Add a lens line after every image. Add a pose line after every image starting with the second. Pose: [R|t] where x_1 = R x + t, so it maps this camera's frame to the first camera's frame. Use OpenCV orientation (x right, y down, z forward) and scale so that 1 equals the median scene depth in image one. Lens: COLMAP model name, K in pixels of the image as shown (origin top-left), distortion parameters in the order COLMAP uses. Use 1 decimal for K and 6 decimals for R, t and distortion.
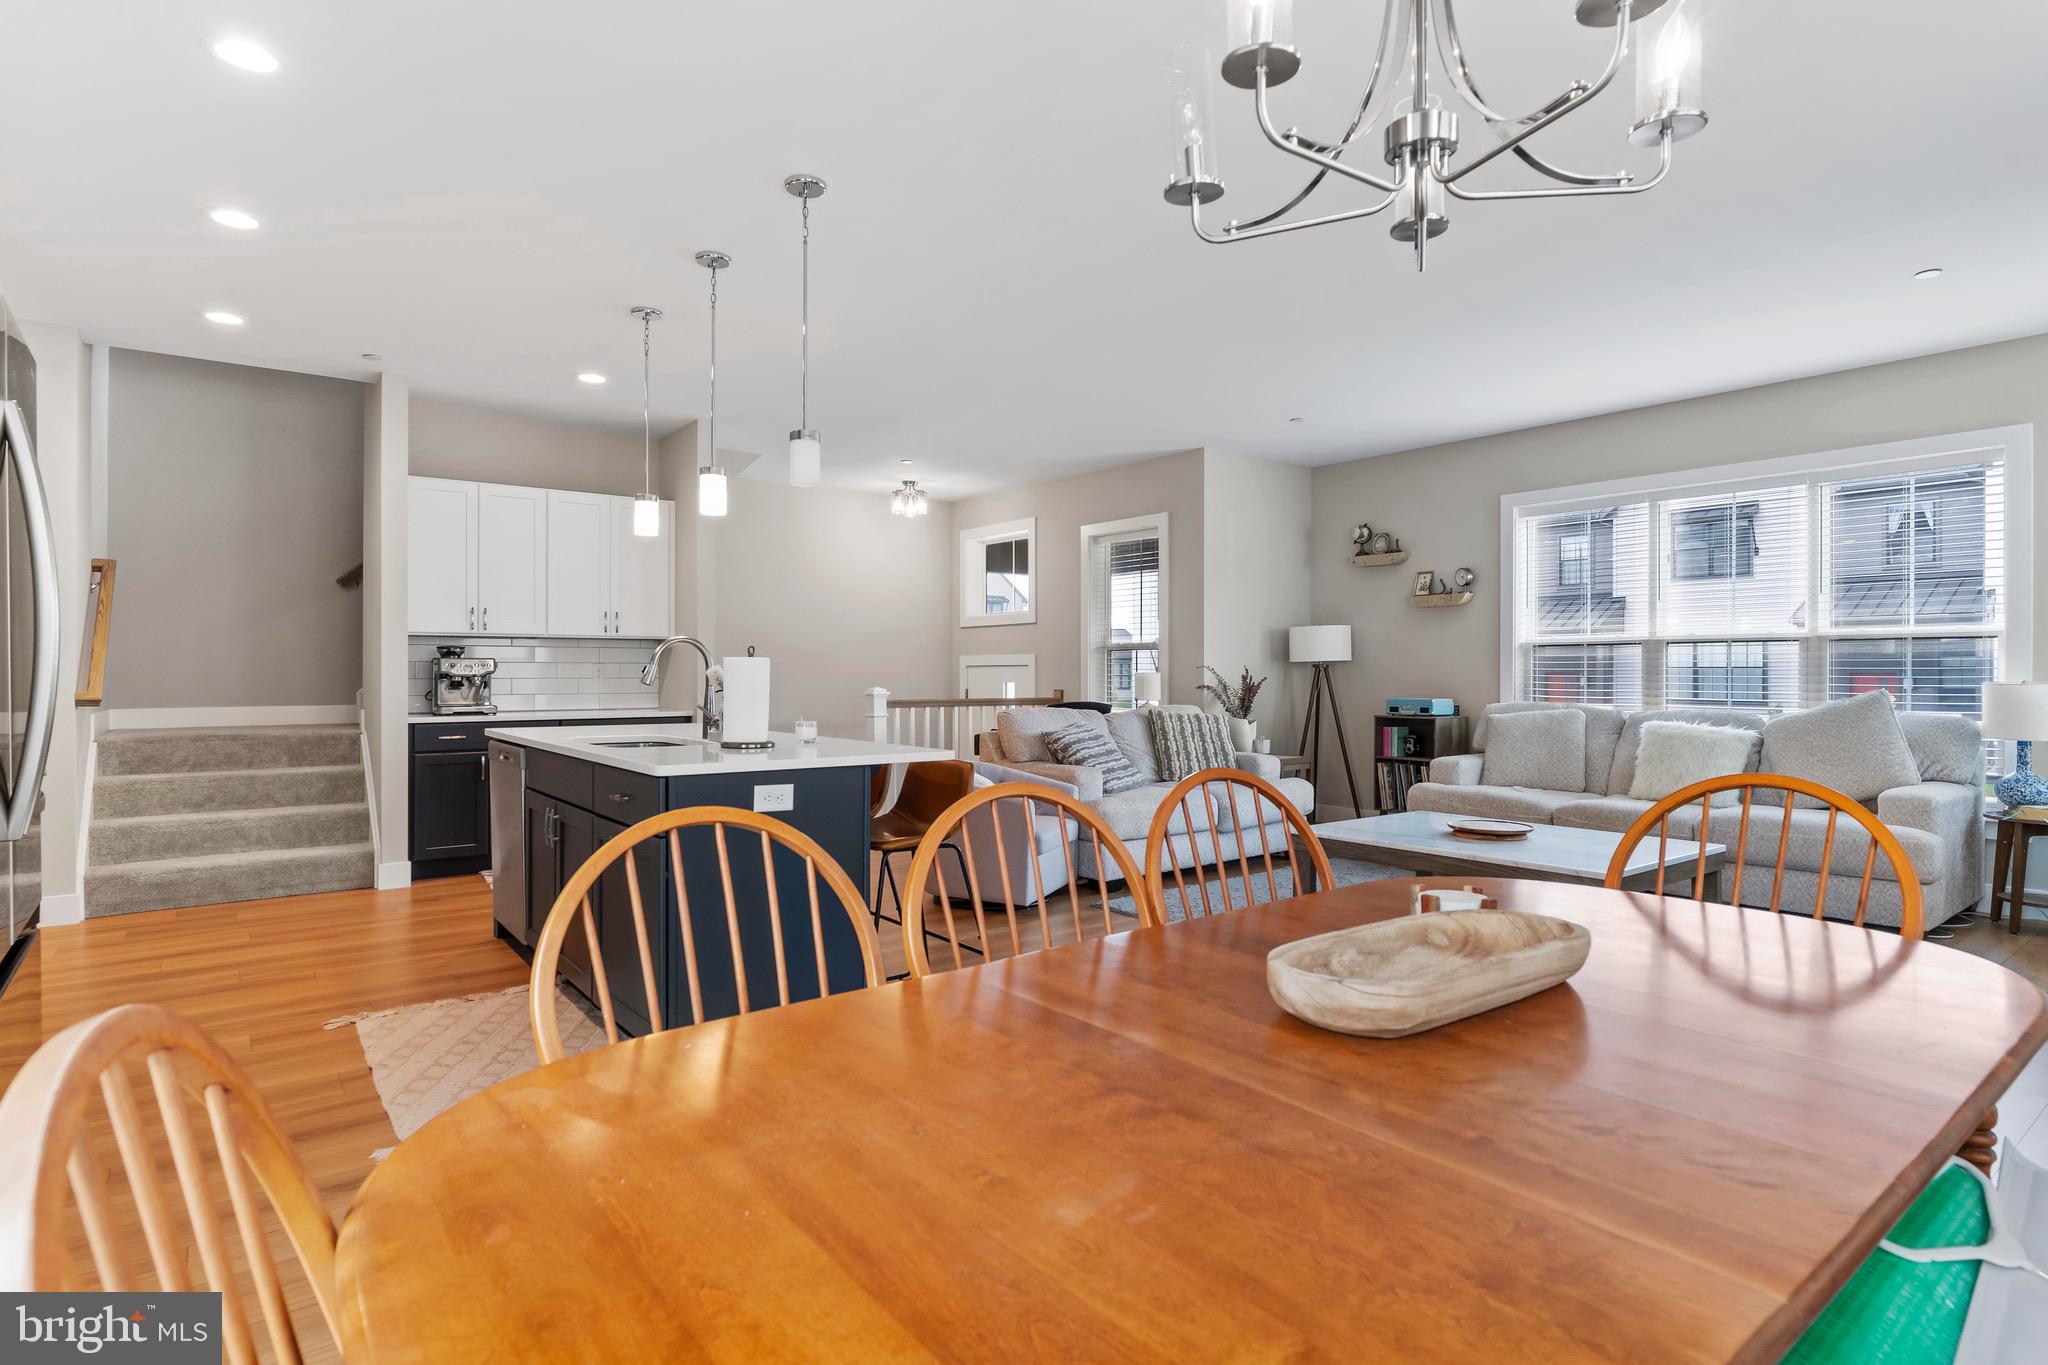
lens RADIAL K [[1056.8, 0, 1020.1], [0, 1056.8, 656.3], [0, 0, 1]] dist [-0.009037, 0.006126]
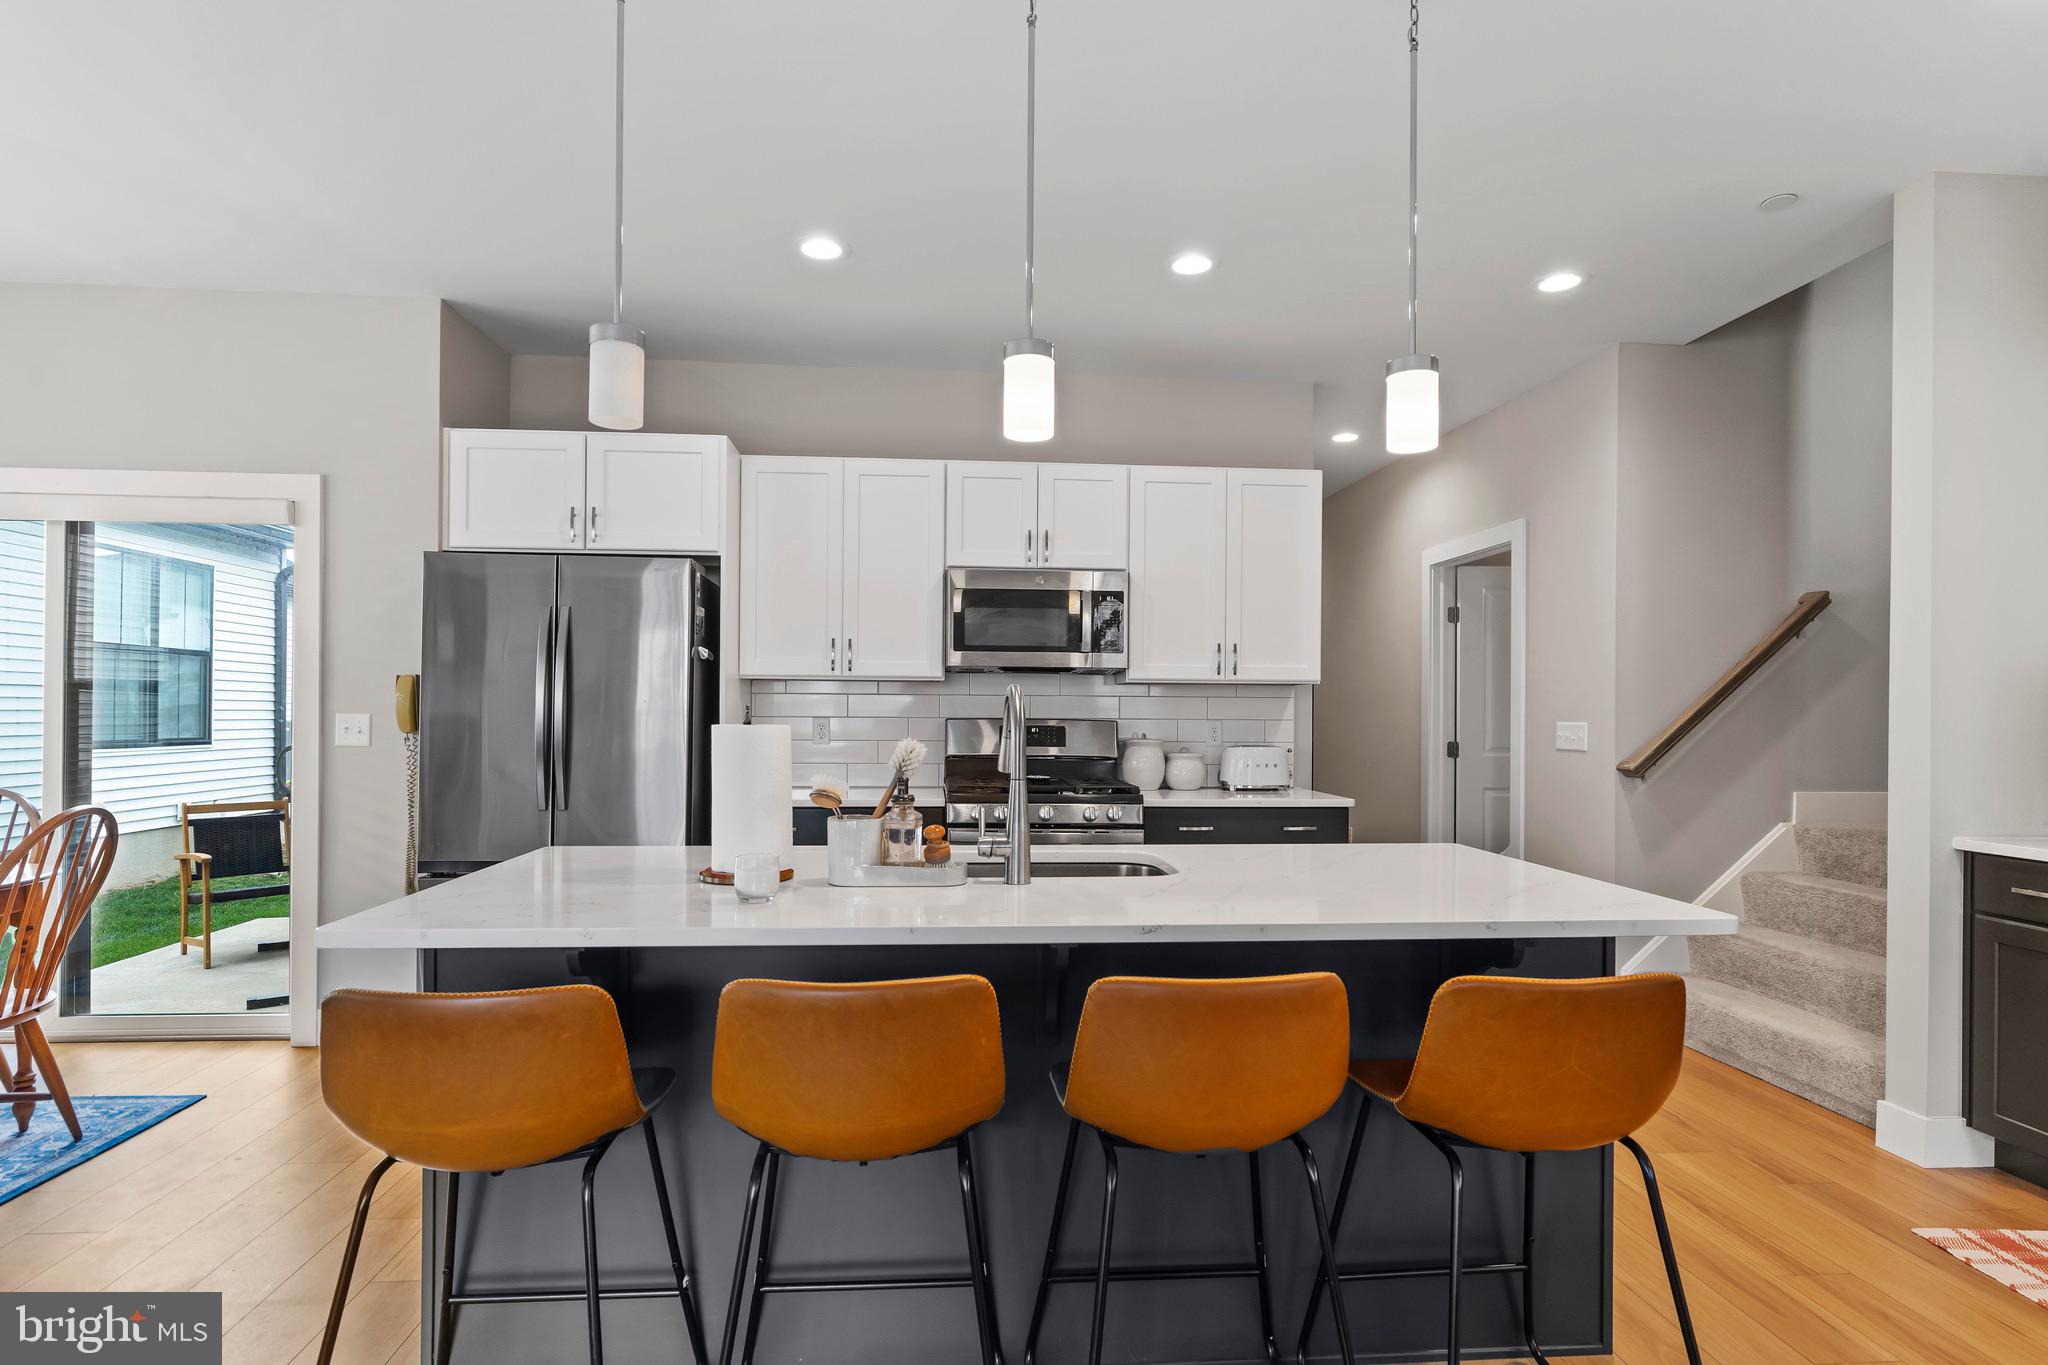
lens RADIAL K [[1056.8, 0, 1000.8], [0, 1056.8, 723.7], [0, 0, 1]] dist [-0.009037, 0.006126]
pose [[-0.547167, -0.013104, -0.836921, 0.087674], [0.005399, 0.999801, -0.019184, 0.015069], [0.837006, -0.015015, -0.546988, 0.816256]]
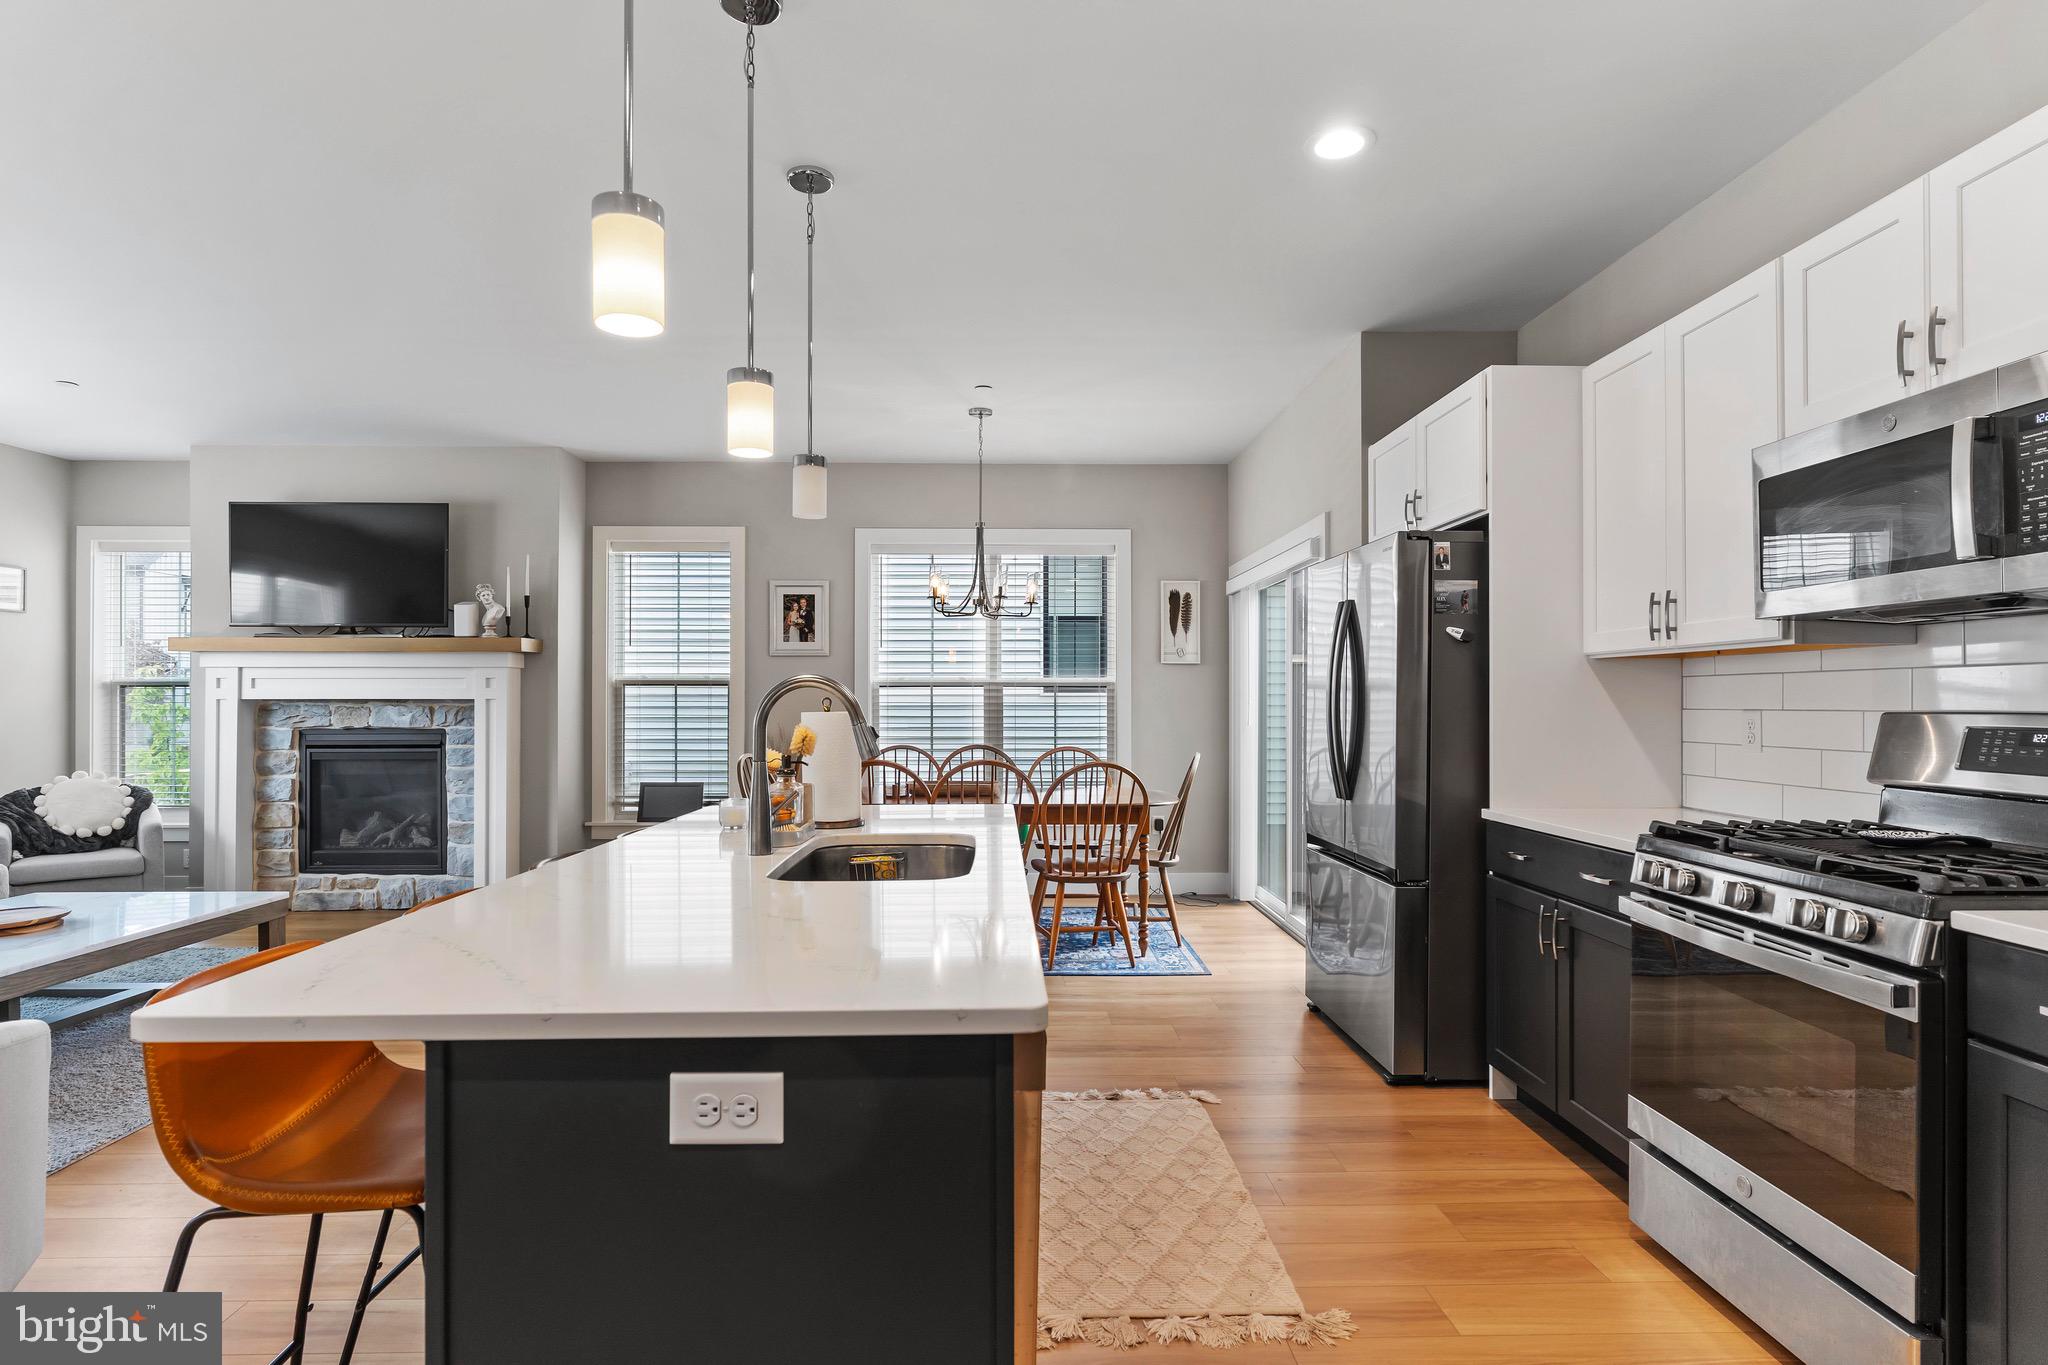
lens RADIAL K [[1056.8, 0, 1019.2], [0, 1056.8, 701.3], [0, 0, 1]] dist [-0.009037, 0.006126]
pose [[-0.809125, -0.000294, 0.587636, -0.474819], [-0.007997, 0.999913, -0.010510, 0.000605], [-0.587581, -0.013203, -0.809057, 0.887145]]
